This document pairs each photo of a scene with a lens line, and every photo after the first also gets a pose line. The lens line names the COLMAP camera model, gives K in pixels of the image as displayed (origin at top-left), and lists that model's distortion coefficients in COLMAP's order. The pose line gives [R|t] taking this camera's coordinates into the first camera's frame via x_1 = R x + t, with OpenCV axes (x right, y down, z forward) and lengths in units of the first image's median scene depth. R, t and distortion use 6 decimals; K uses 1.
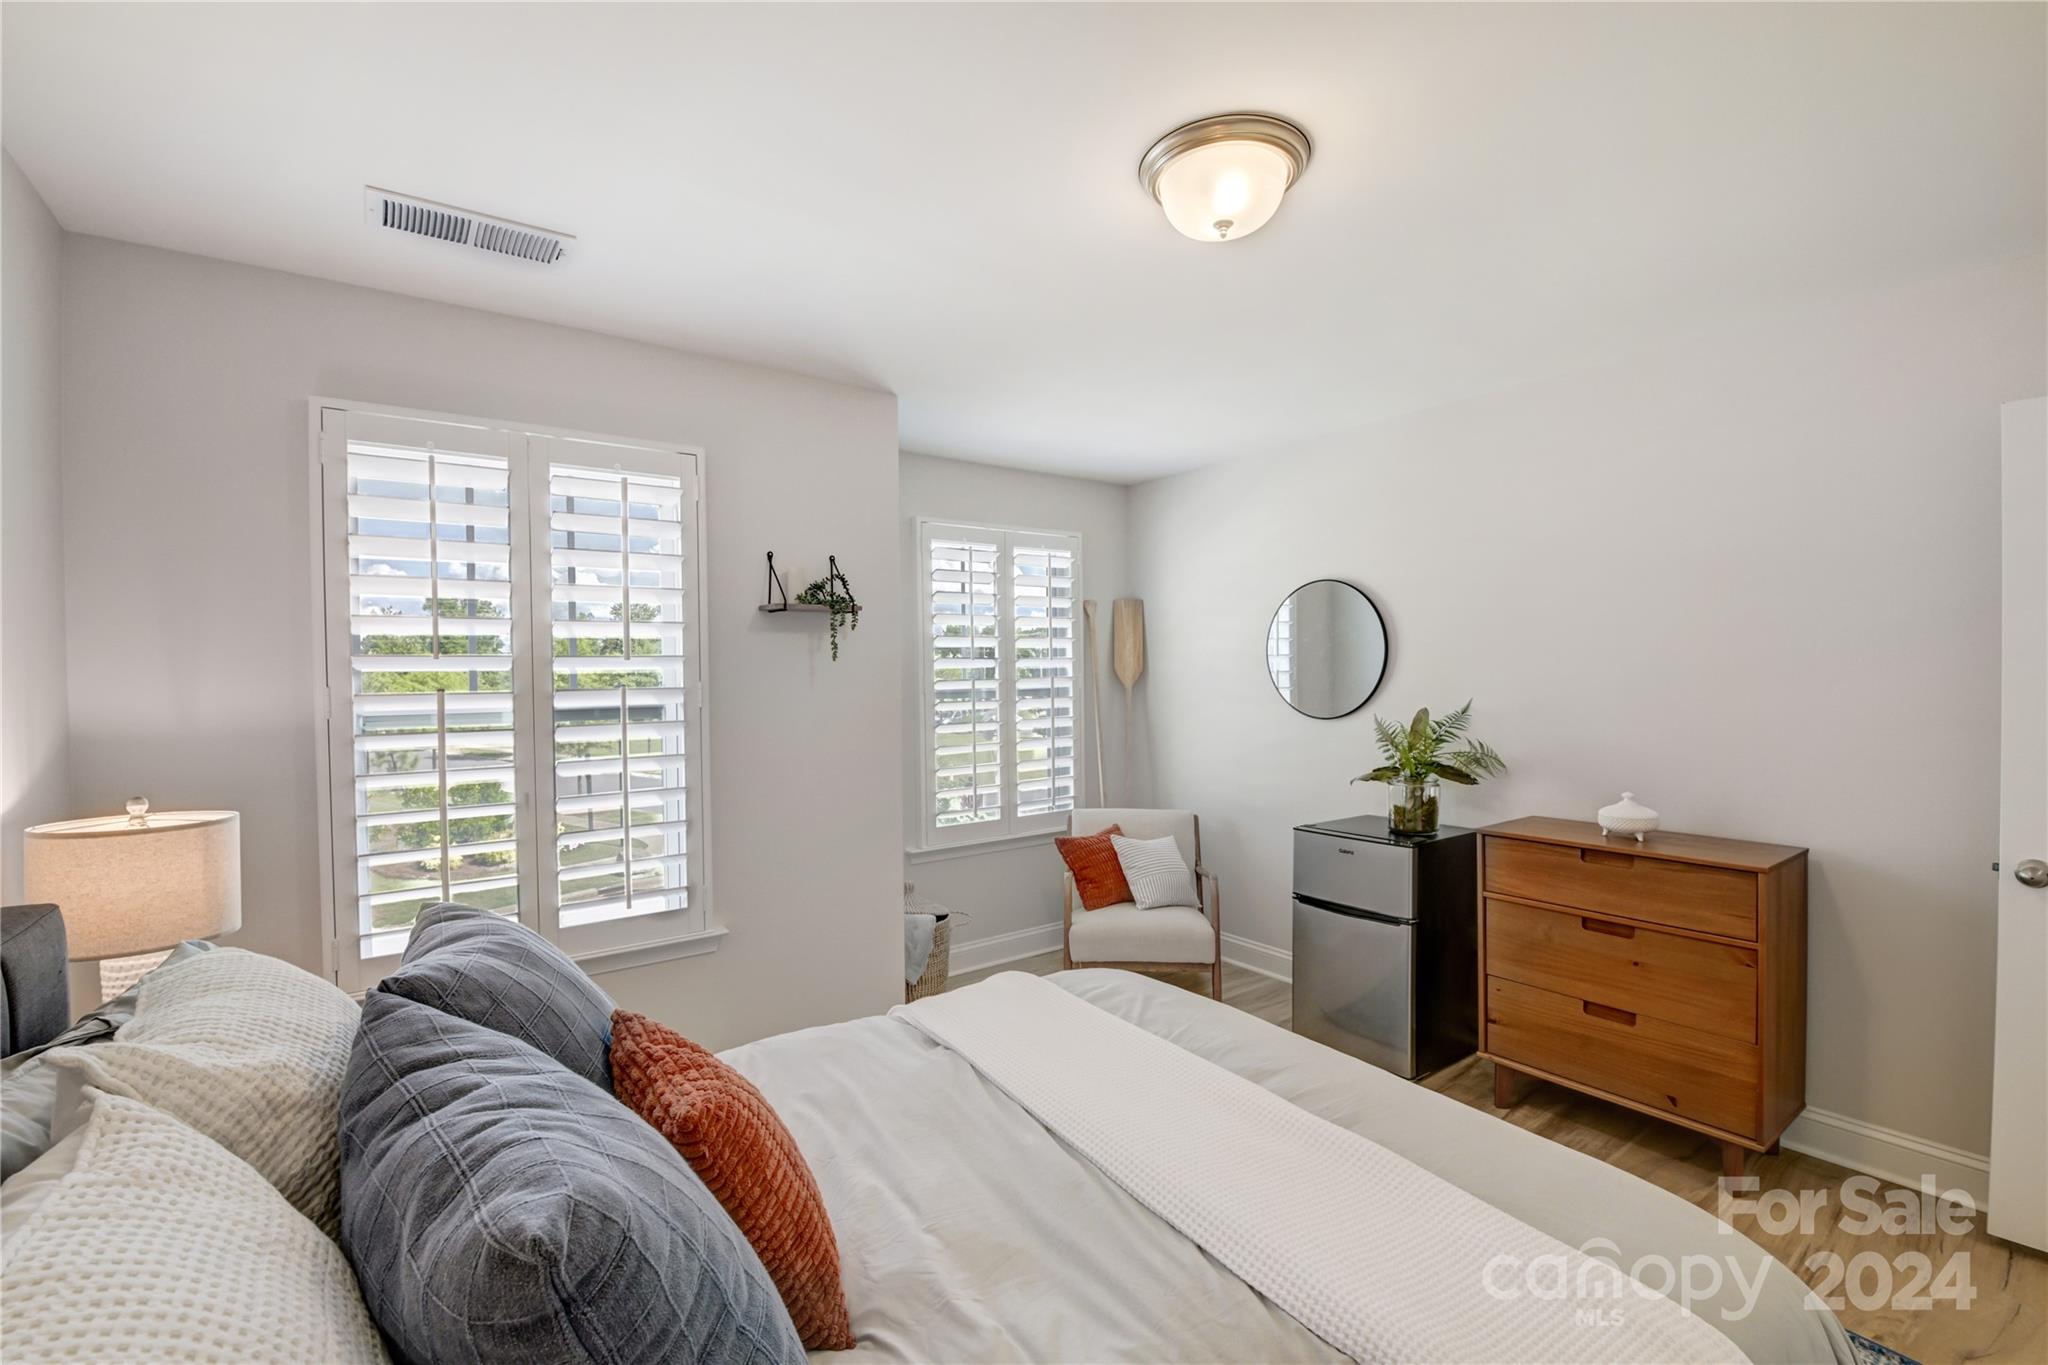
lens RADIAL K [[876.8, 0, 1024.6], [0, 876.8, 683.9], [0, 0, 1]] dist [-0.002515, -0.010709]
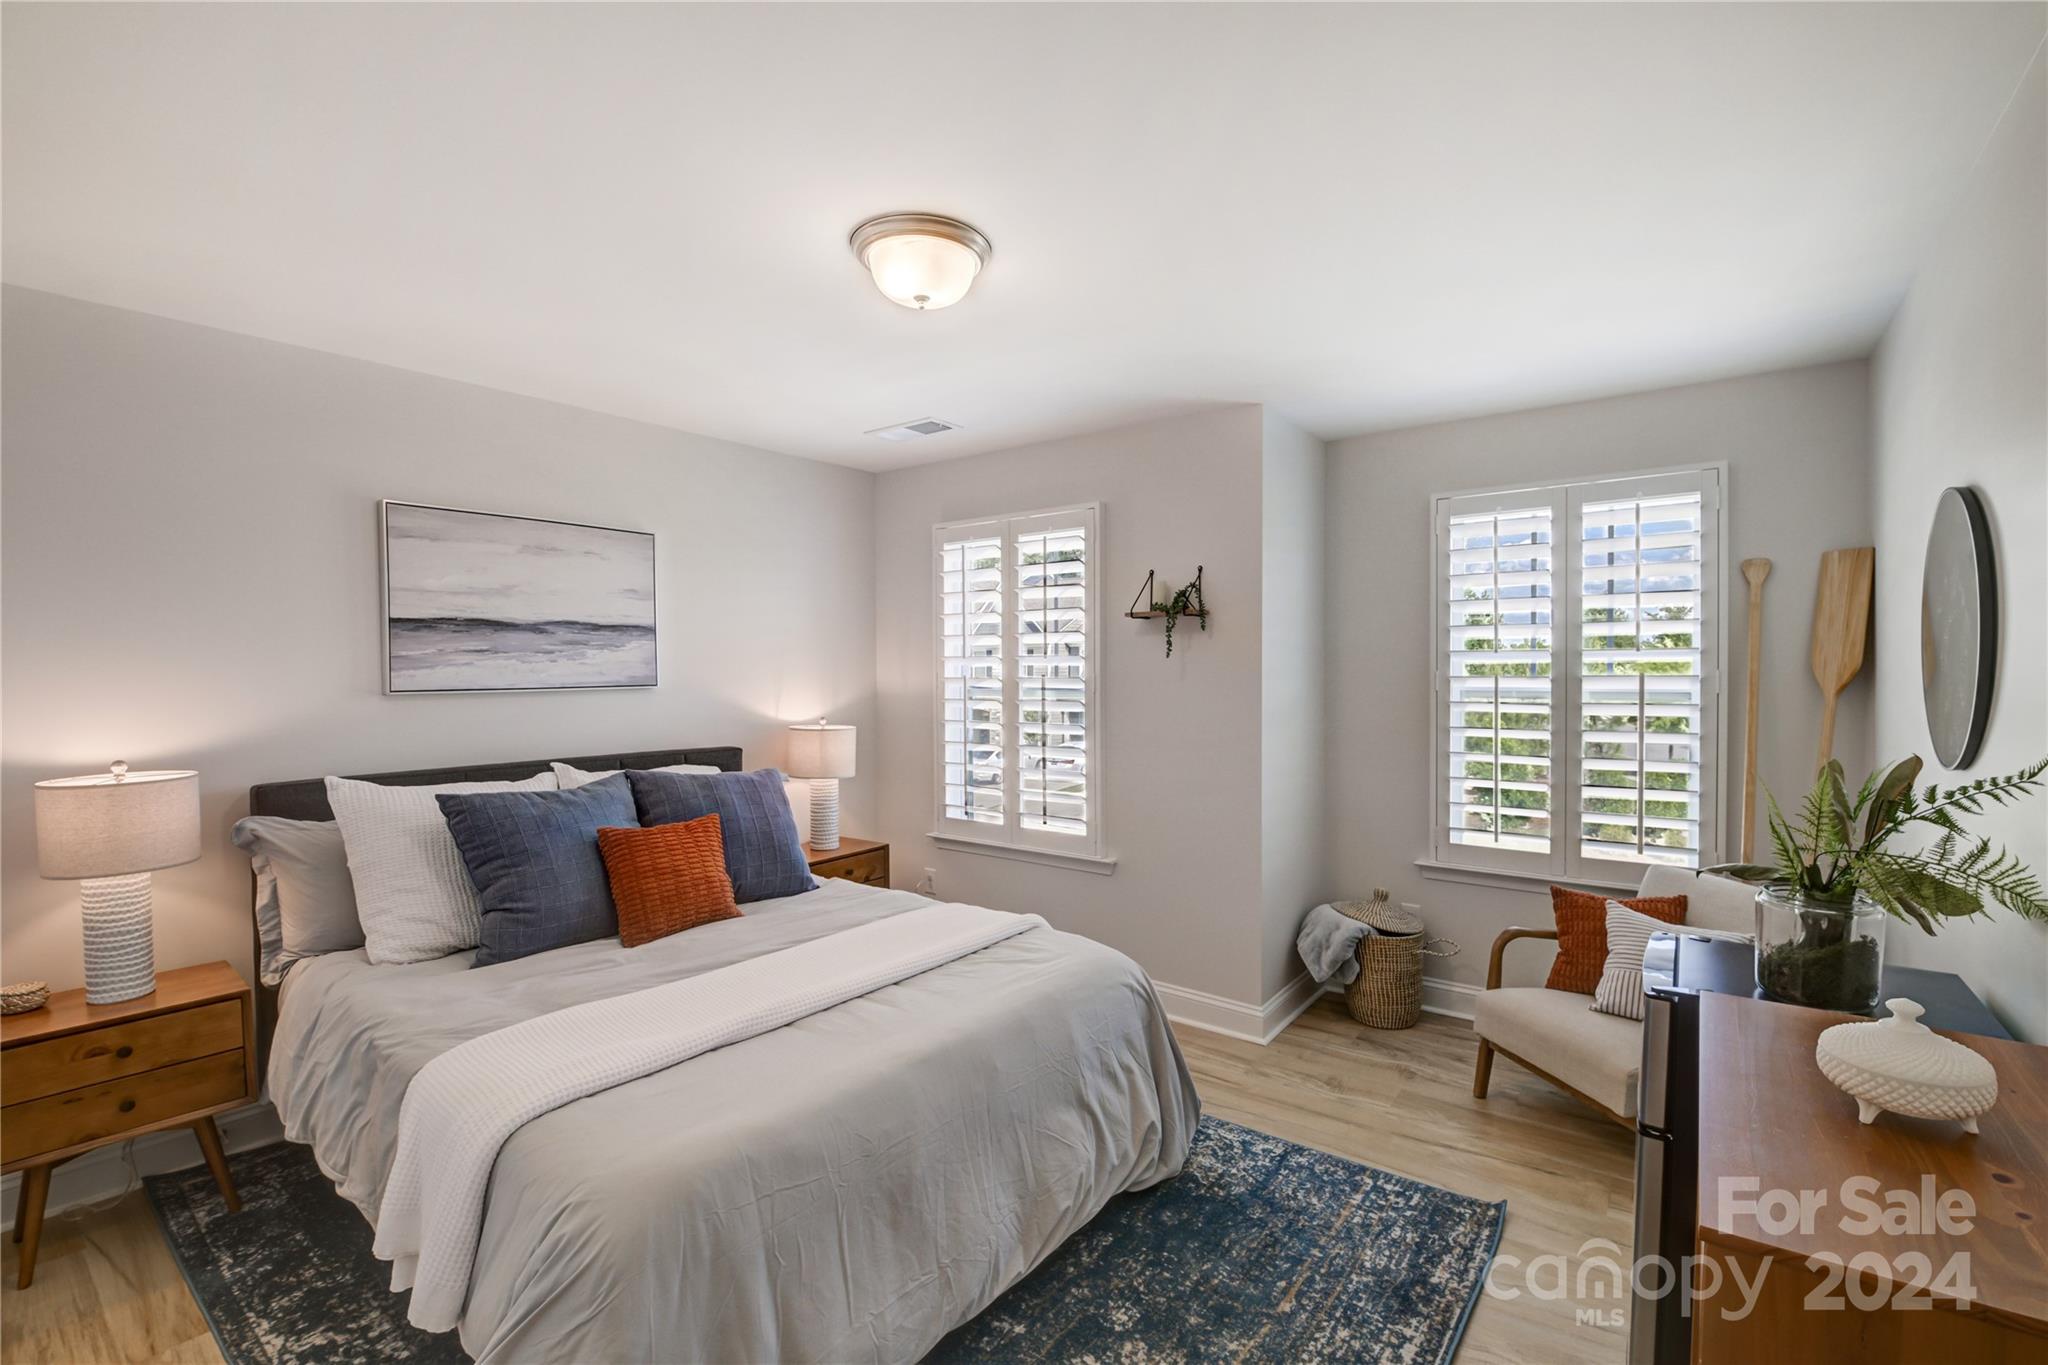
lens RADIAL K [[876.8, 0, 1024.6], [0, 876.8, 683.9], [0, 0, 1]] dist [-0.002515, -0.010709]
pose [[0.298671, 0.023659, -0.954063, 0.853890], [-0.011927, 0.999707, 0.021057, -0.013877], [0.954282, 0.005090, 0.298865, 0.461189]]
